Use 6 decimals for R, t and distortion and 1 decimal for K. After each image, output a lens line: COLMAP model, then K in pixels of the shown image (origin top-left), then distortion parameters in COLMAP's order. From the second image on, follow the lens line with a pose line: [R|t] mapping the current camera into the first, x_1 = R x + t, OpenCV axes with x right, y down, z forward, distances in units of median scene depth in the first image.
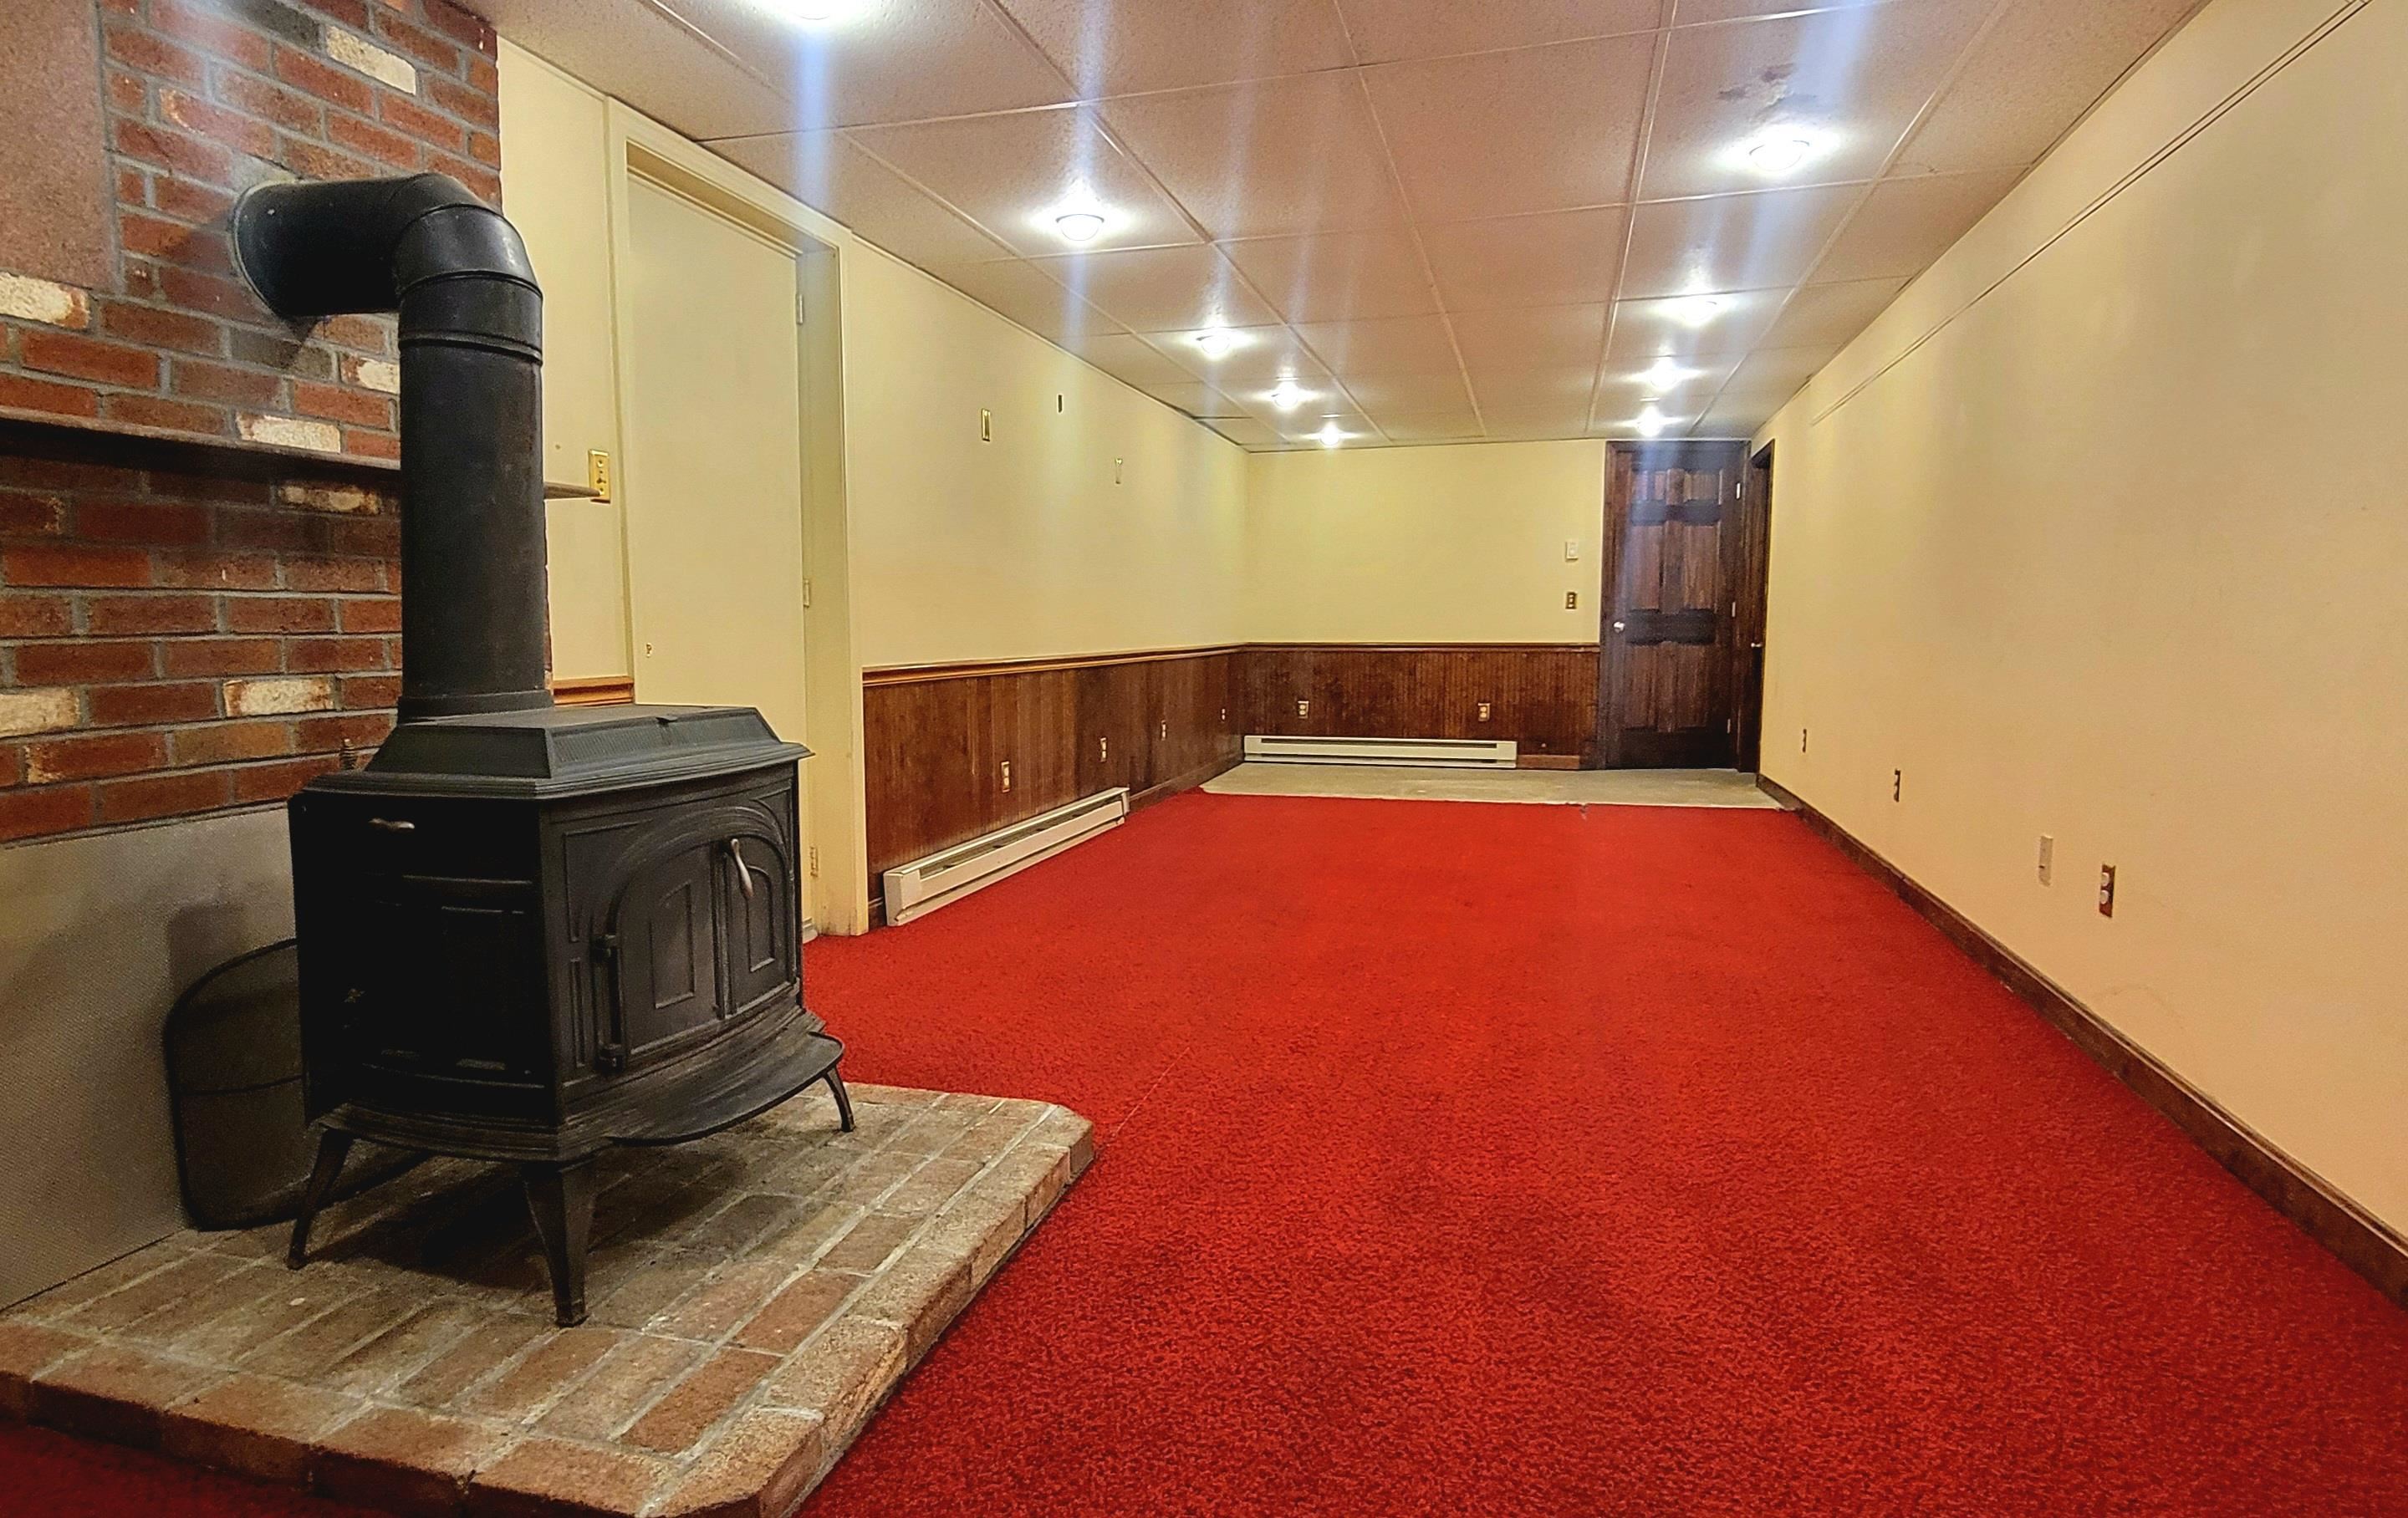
lens RADIAL K [[1367.7, 0, 1200.4], [0, 1367.7, 752.0], [0, 0, 1]] dist [0.002629, 0.000021]
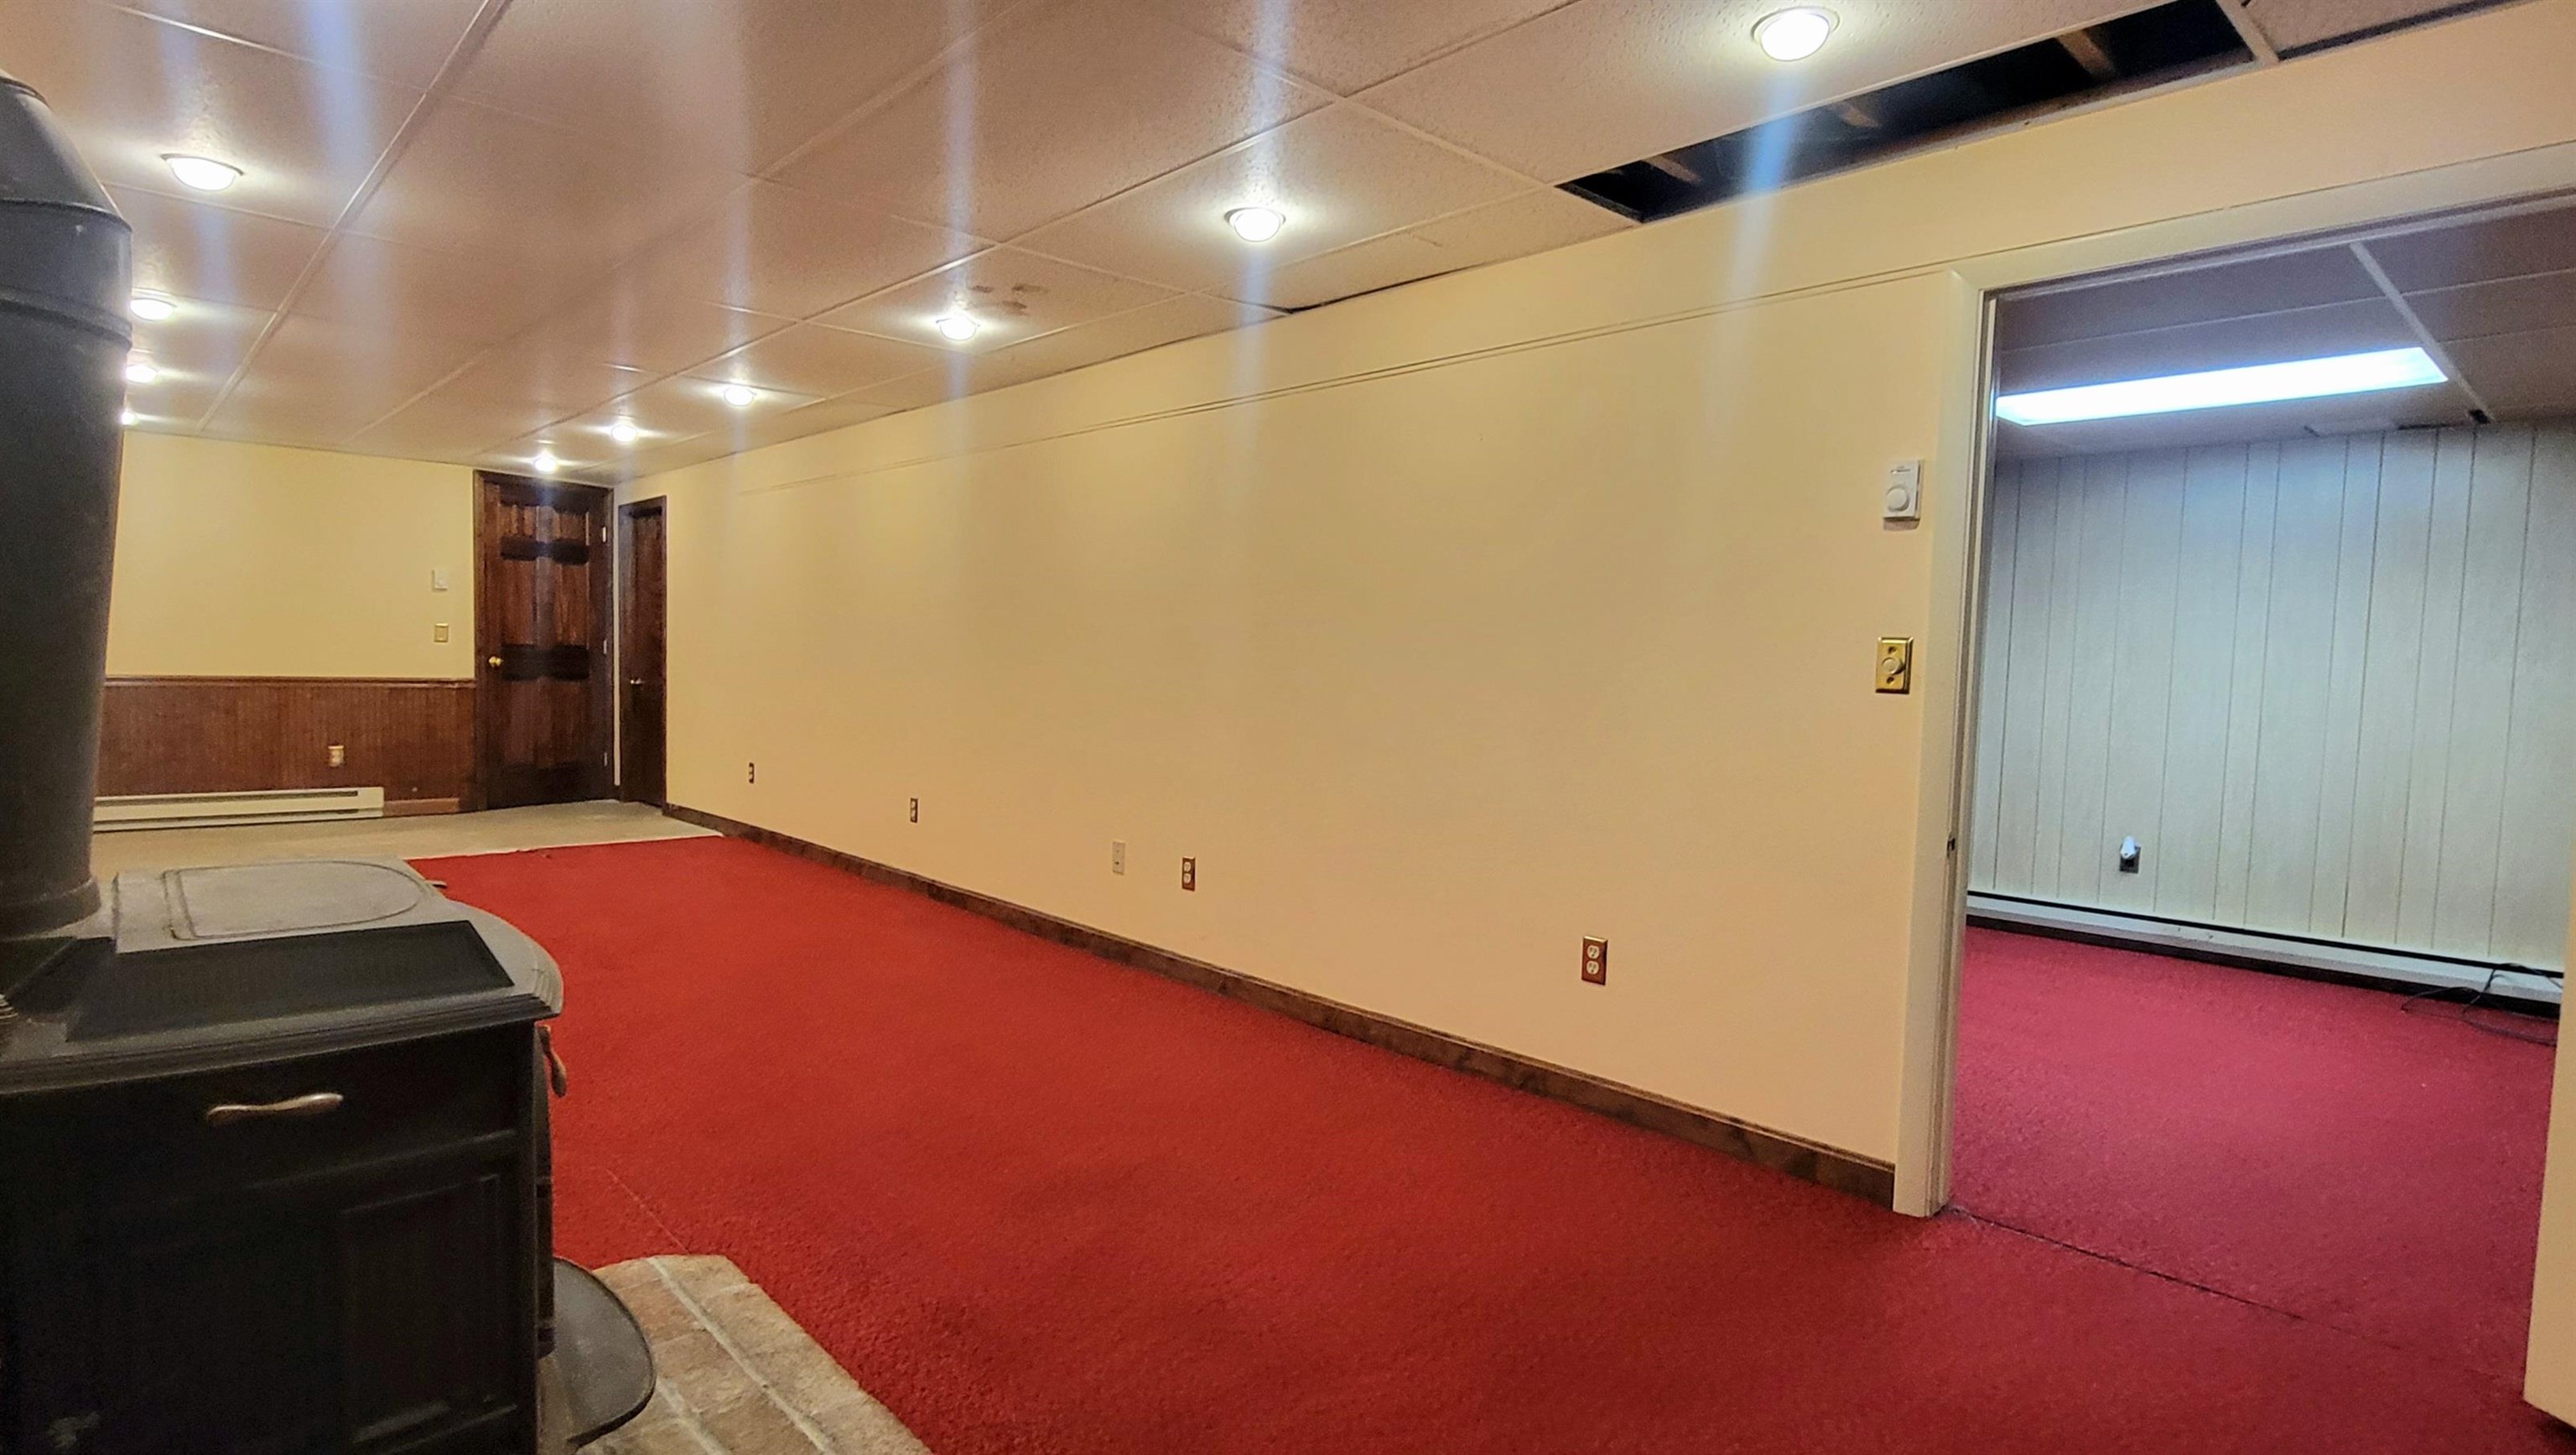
lens RADIAL K [[1264.3, 0, 1286.5], [0, 1264.3, 737.9], [0, 0, 1]] dist [-0.001826, 0.000005]
pose [[0.517475, -0.030725, 0.855147, -0.171560], [0.044965, 0.998951, 0.008683, -0.020622], [-0.854516, 0.033959, 0.518314, 0.058951]]
